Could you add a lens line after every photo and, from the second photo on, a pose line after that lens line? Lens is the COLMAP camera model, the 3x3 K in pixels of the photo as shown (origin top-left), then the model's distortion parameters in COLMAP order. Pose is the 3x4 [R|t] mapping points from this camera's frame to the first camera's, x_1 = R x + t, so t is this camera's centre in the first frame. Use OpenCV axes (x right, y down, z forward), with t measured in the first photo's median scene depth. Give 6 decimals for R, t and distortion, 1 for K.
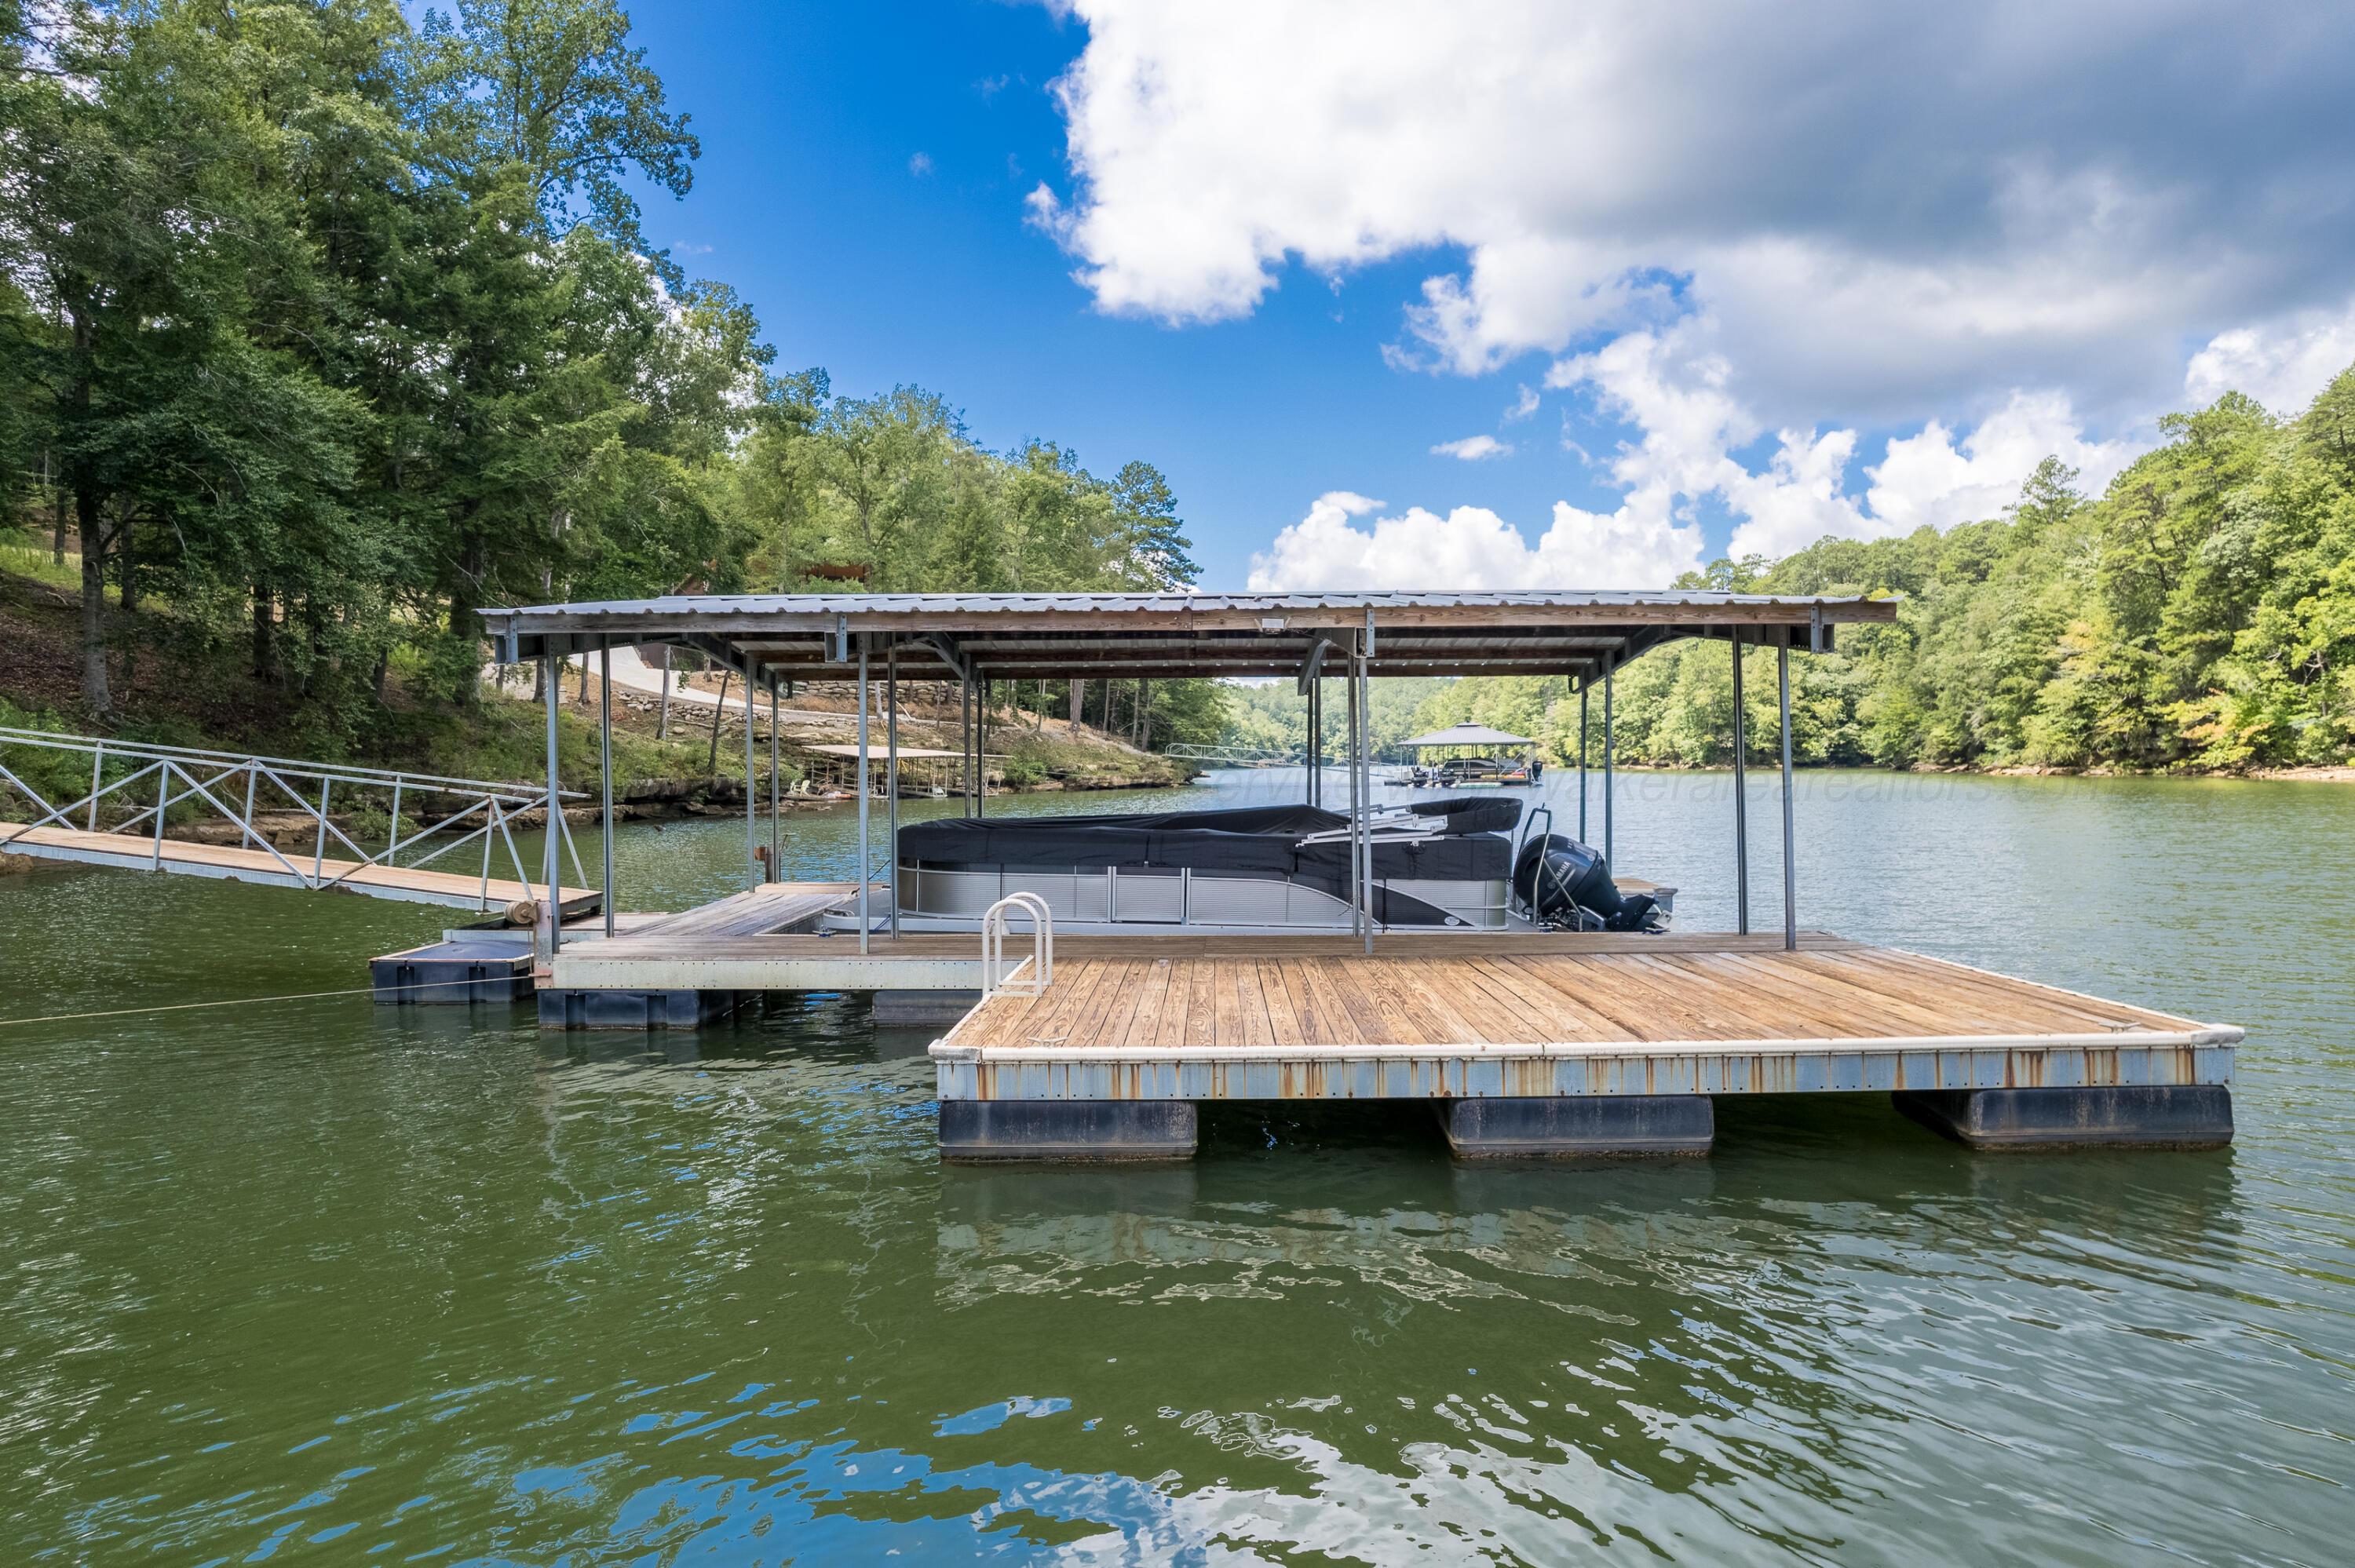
lens RADIAL K [[1536.0, 0, 1181.6], [0, 1536.0, 766.3], [0, 0, 1]] dist [-0.082814, 0.080701]
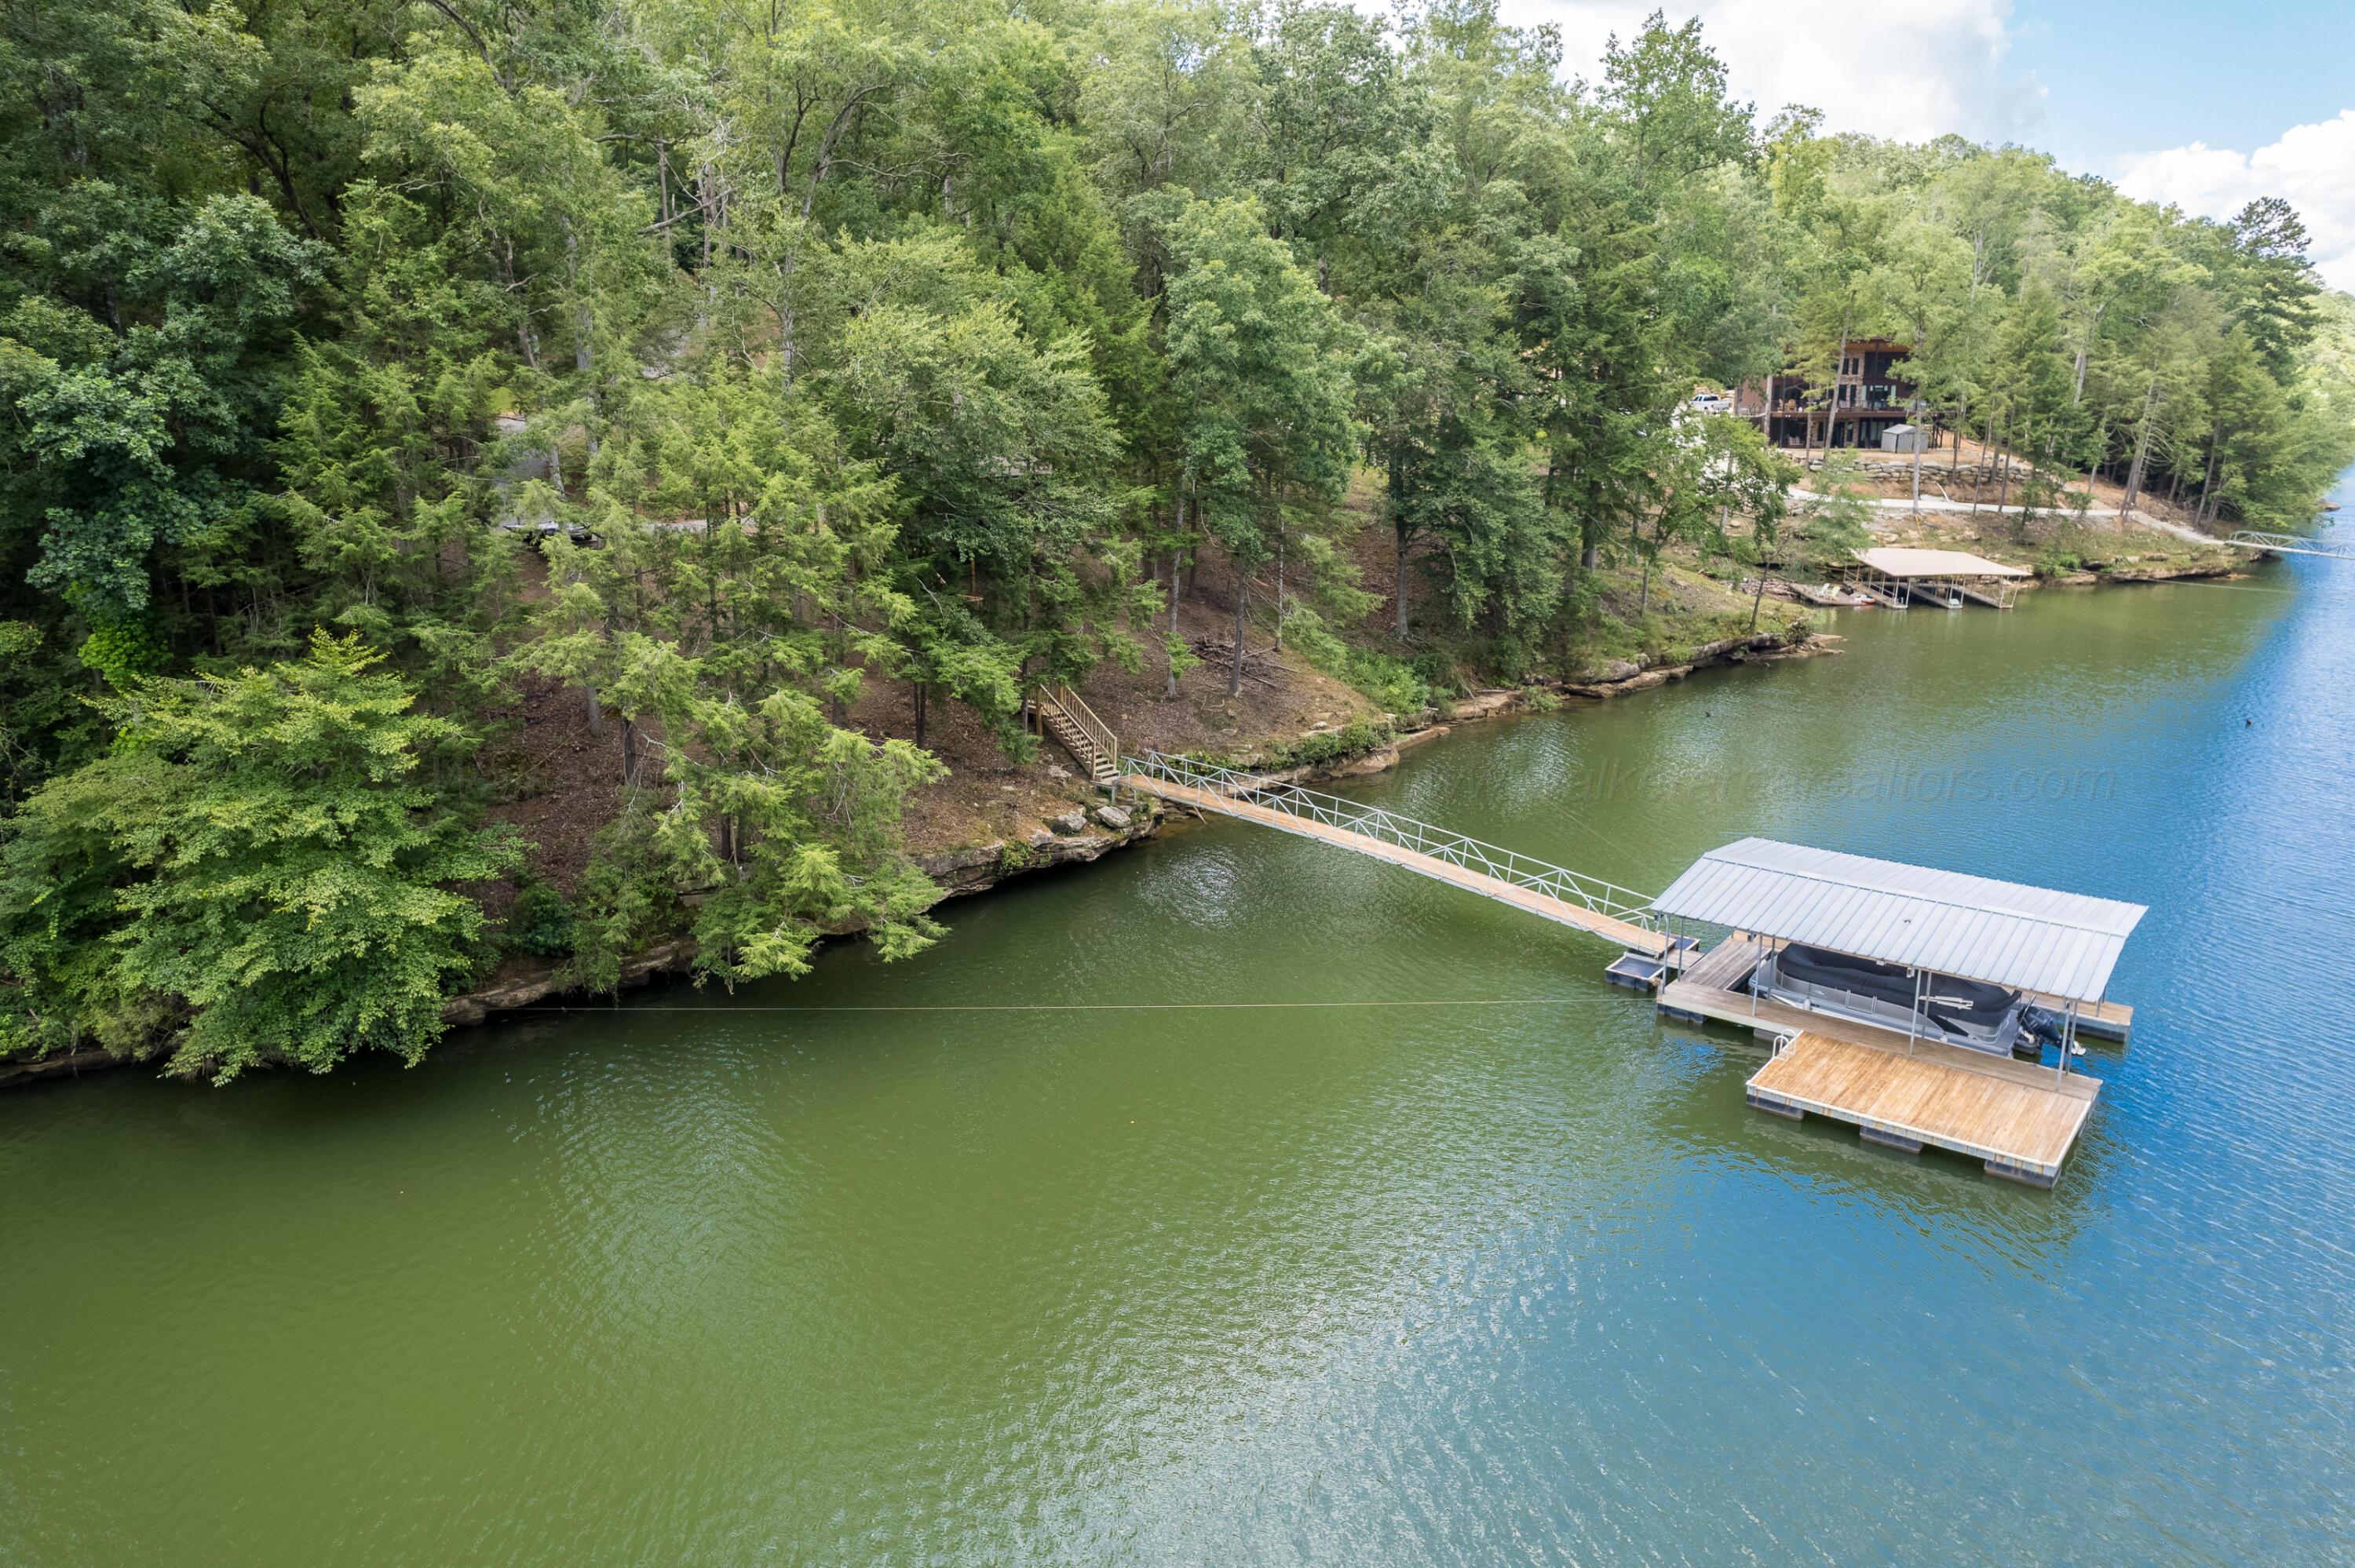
lens RADIAL K [[1529.2, 0, 1166.2], [0, 1529.2, 767.9], [0, 0, 1]] dist [-0.083347, 0.079722]
pose [[0.781303, 0.150666, -0.605694, 0.134174], [0.003052, 0.969494, 0.245098, -0.230499], [0.624145, -0.193344, 0.757008, -0.417017]]
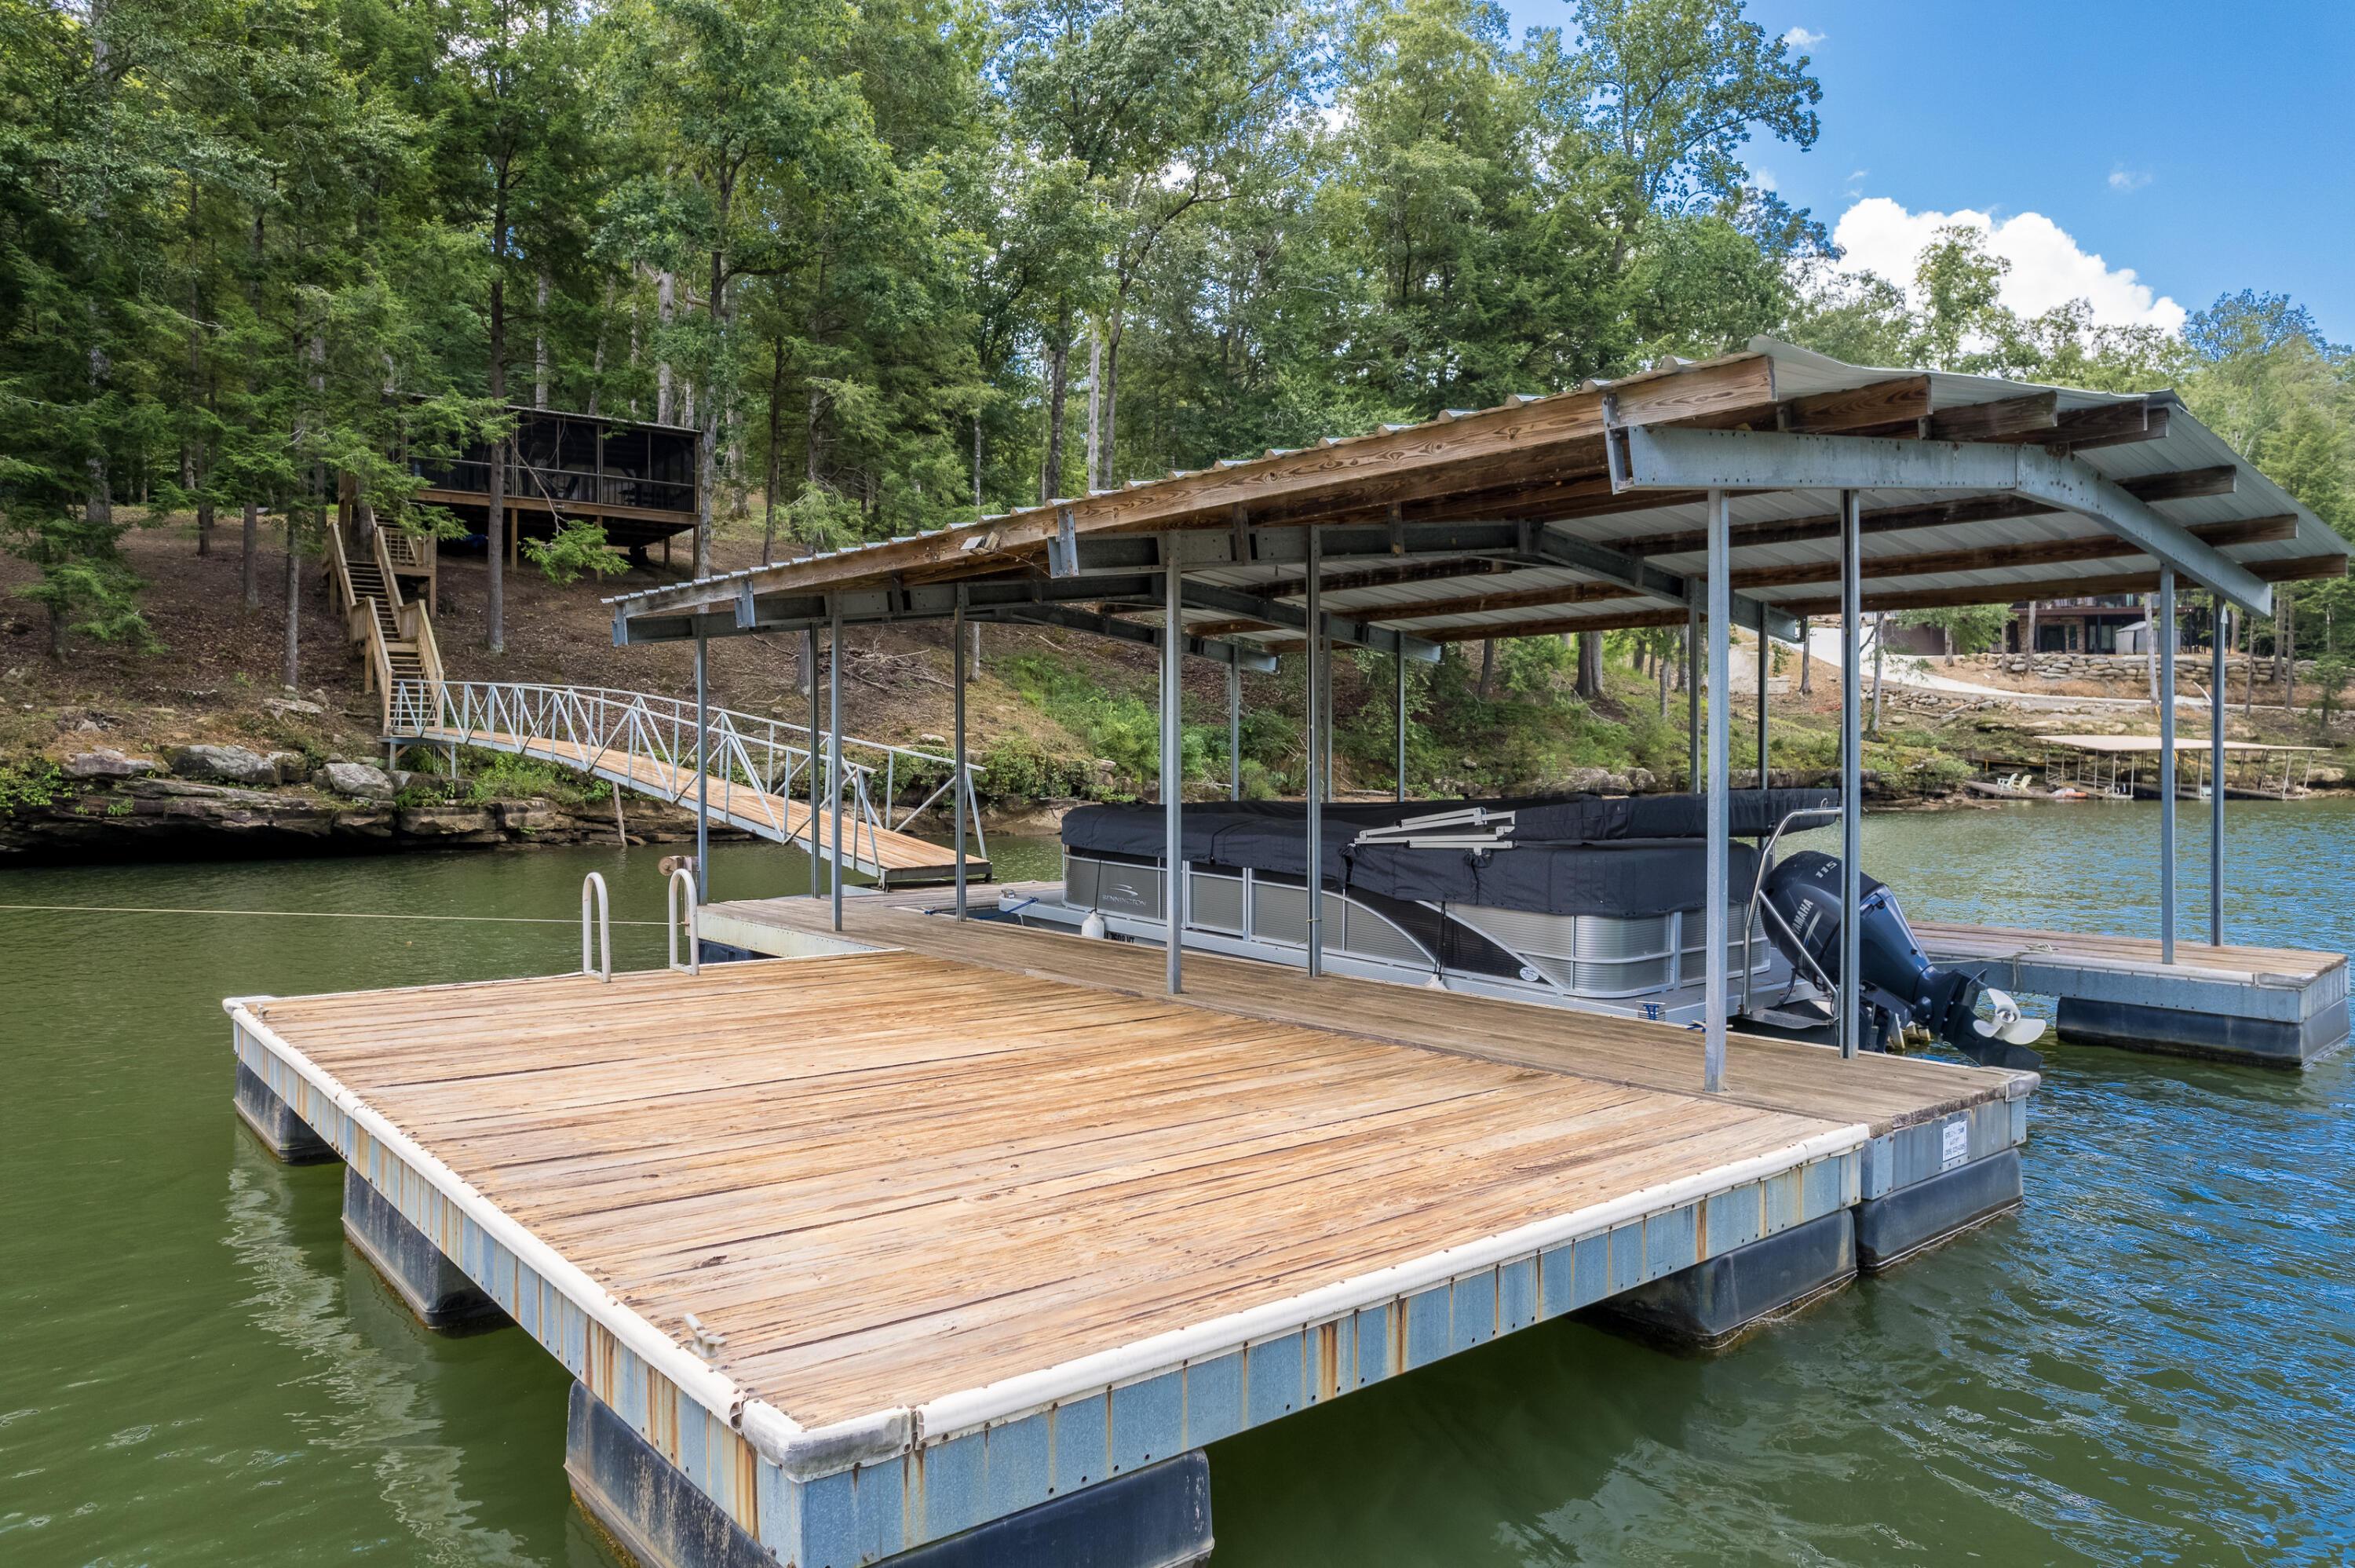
lens RADIAL K [[1529.2, 0, 1166.2], [0, 1529.2, 767.9], [0, 0, 1]] dist [-0.083347, 0.079722]
pose [[0.657987, 0.012130, -0.752931, 0.120780], [-0.008119, 0.999926, 0.009014, 0.002013], [0.752985, 0.000182, 0.658038, 0.100921]]
